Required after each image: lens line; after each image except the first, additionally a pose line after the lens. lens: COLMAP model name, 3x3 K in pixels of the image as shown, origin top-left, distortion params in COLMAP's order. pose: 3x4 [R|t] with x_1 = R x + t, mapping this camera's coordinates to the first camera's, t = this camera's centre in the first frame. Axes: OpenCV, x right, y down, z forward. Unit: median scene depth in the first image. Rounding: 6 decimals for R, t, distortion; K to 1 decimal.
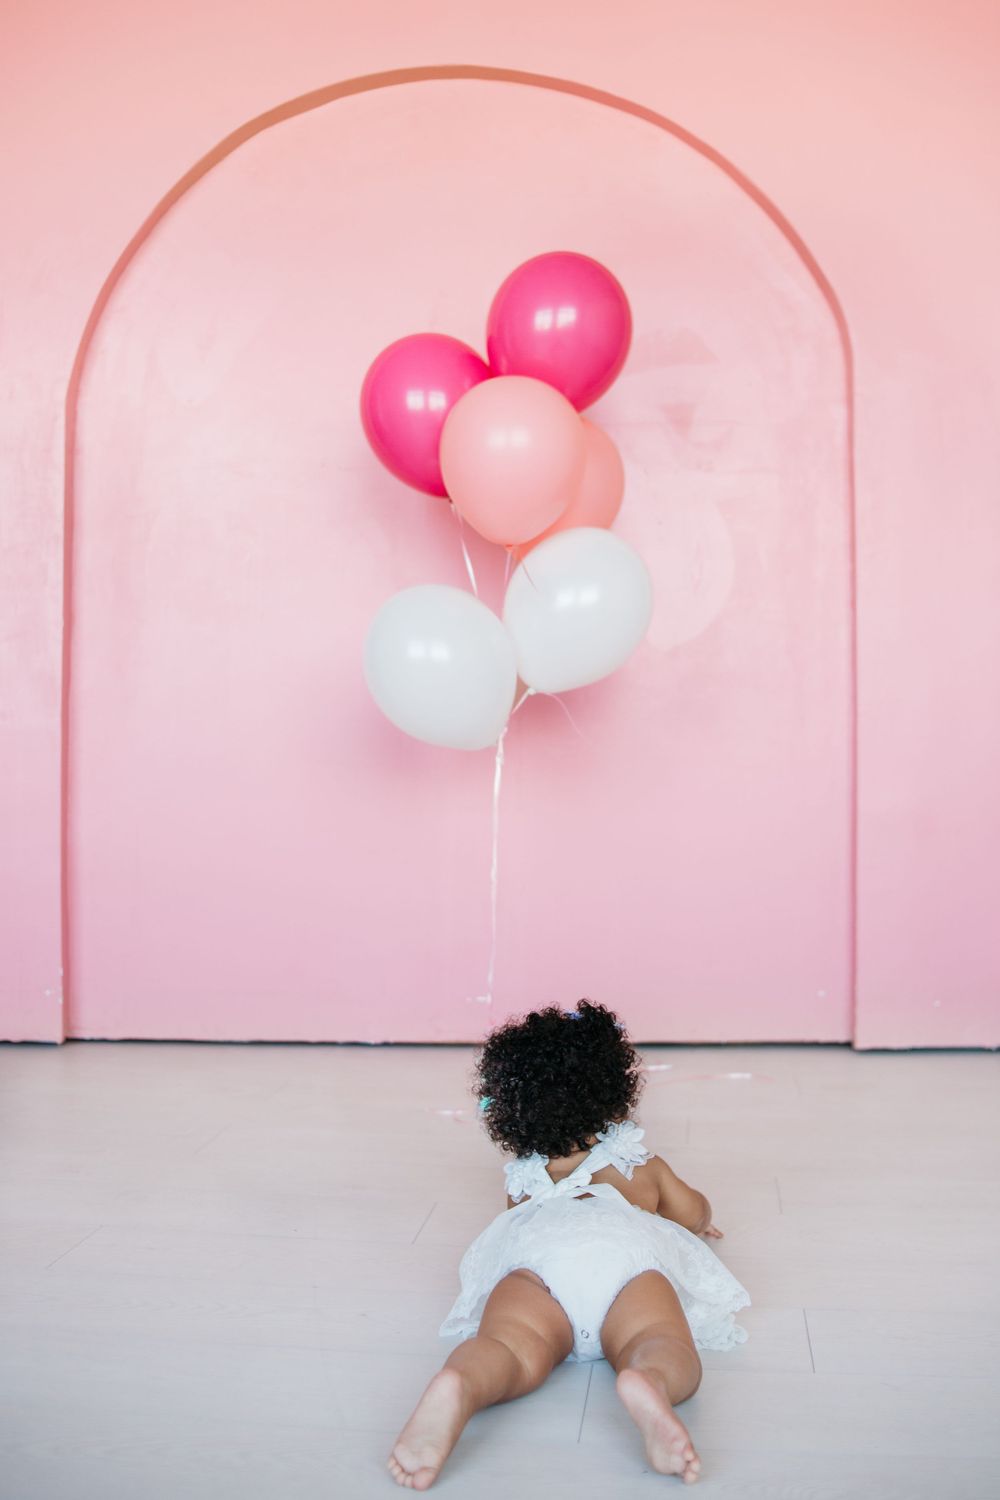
lens RADIAL K [[1545.7, 0, 498.9], [0, 1545.7, 747.6], [0, 0, 1]] dist [-0.111178, 0.000000]
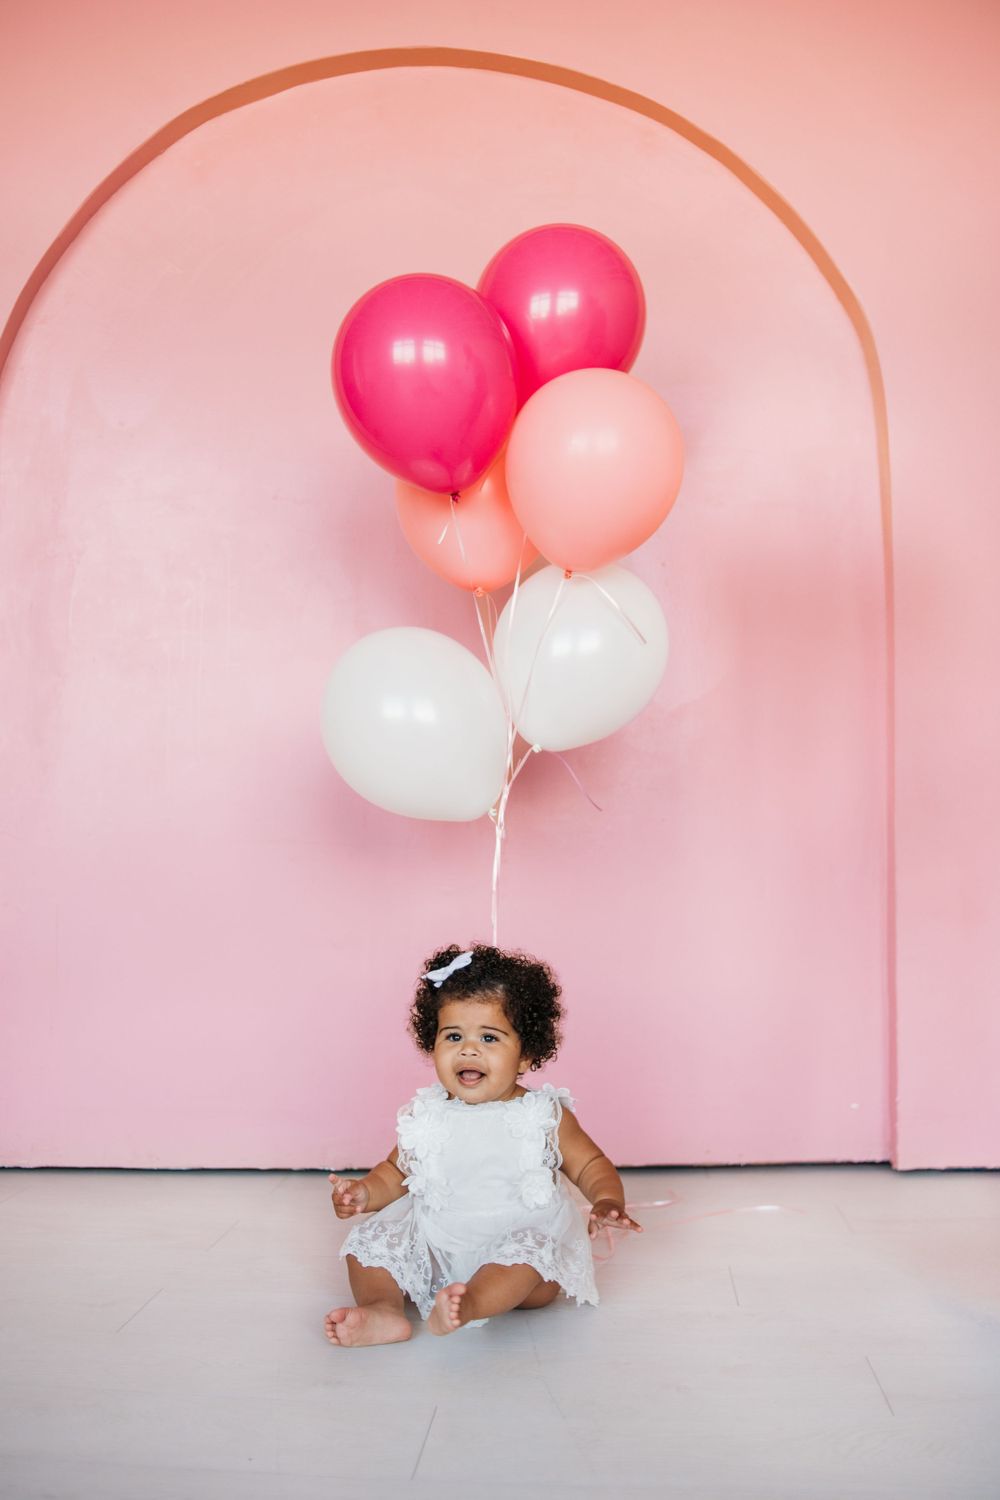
lens RADIAL K [[1545.7, 0, 492.6], [0, 1545.7, 755.9], [0, 0, 1]] dist [-0.111178, 0.000000]
pose [[0.999522, -0.003718, 0.030681, -0.019197], [0.005272, 0.998699, -0.050724, 0.006269], [-0.030452, 0.050862, 0.998241, 0.139757]]
